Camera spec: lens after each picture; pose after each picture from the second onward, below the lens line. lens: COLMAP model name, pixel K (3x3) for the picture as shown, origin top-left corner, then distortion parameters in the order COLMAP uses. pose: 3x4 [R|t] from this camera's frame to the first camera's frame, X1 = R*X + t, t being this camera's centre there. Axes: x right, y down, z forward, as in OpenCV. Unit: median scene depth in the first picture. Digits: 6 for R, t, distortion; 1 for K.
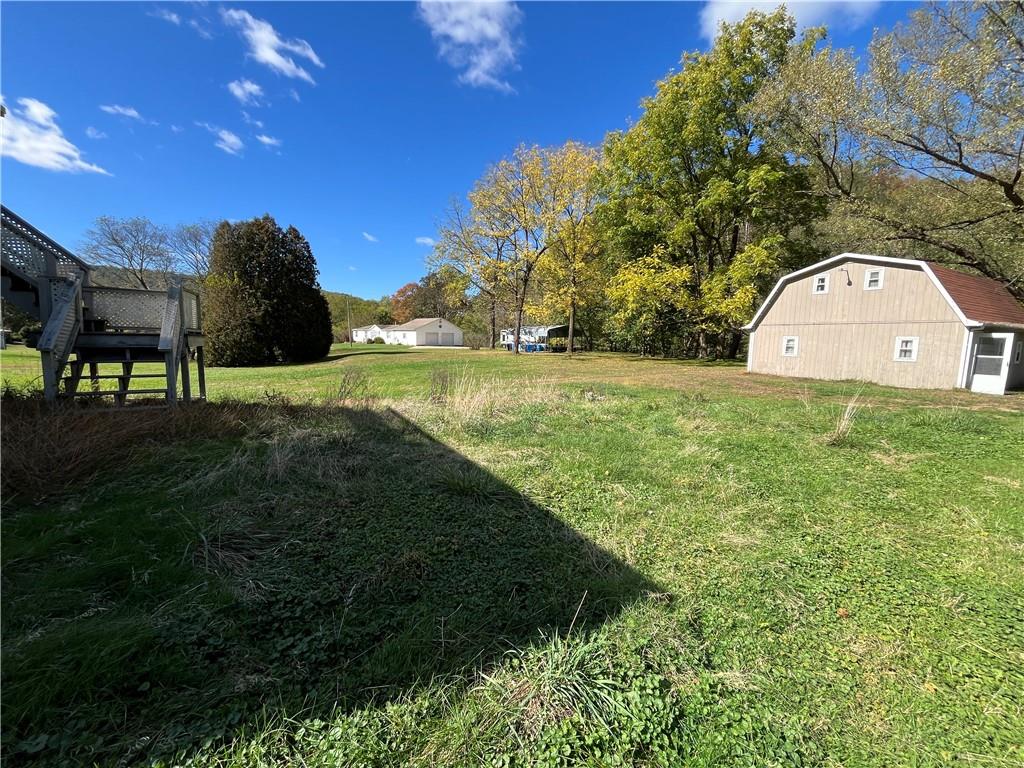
lens RADIAL K [[414.0, 0, 512.8], [0, 414.0, 388.9], [0, 0, 1]] dist [-0.003805, -0.000058]
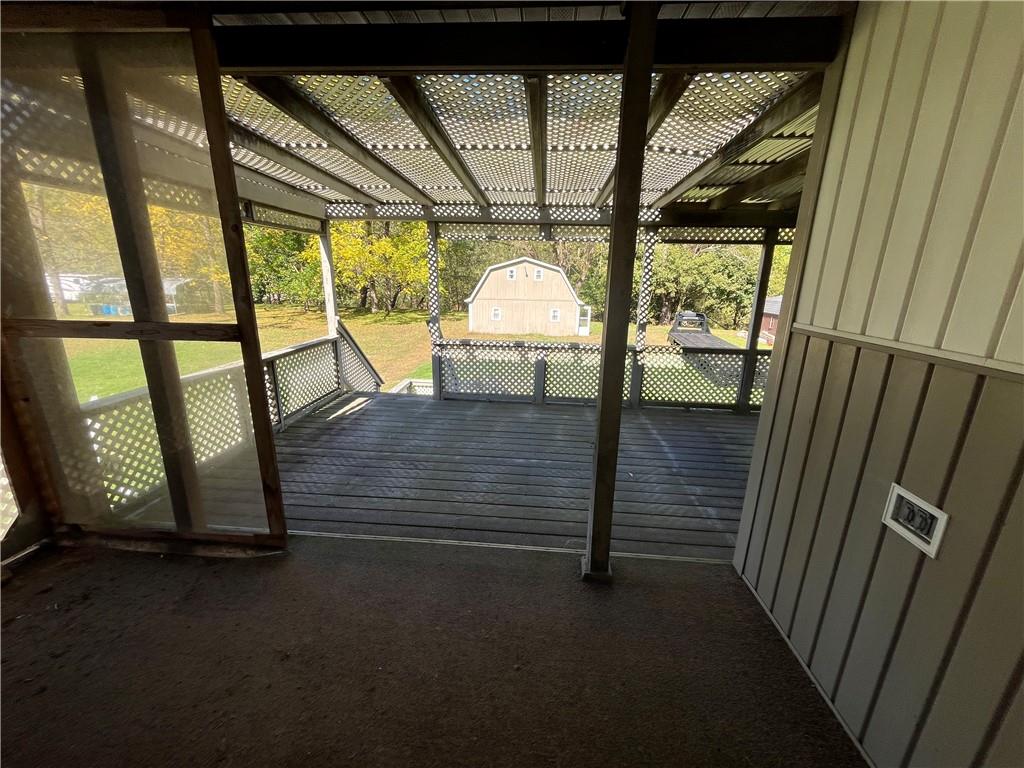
lens RADIAL K [[414.0, 0, 507.7], [0, 414.0, 385.1], [0, 0, 1]] dist [-0.003805, -0.000058]
pose [[0.546254, -0.228990, 0.805711, -0.316770], [0.092837, 0.972531, 0.213460, -0.090576], [-0.832459, -0.041804, 0.552507, 0.060681]]
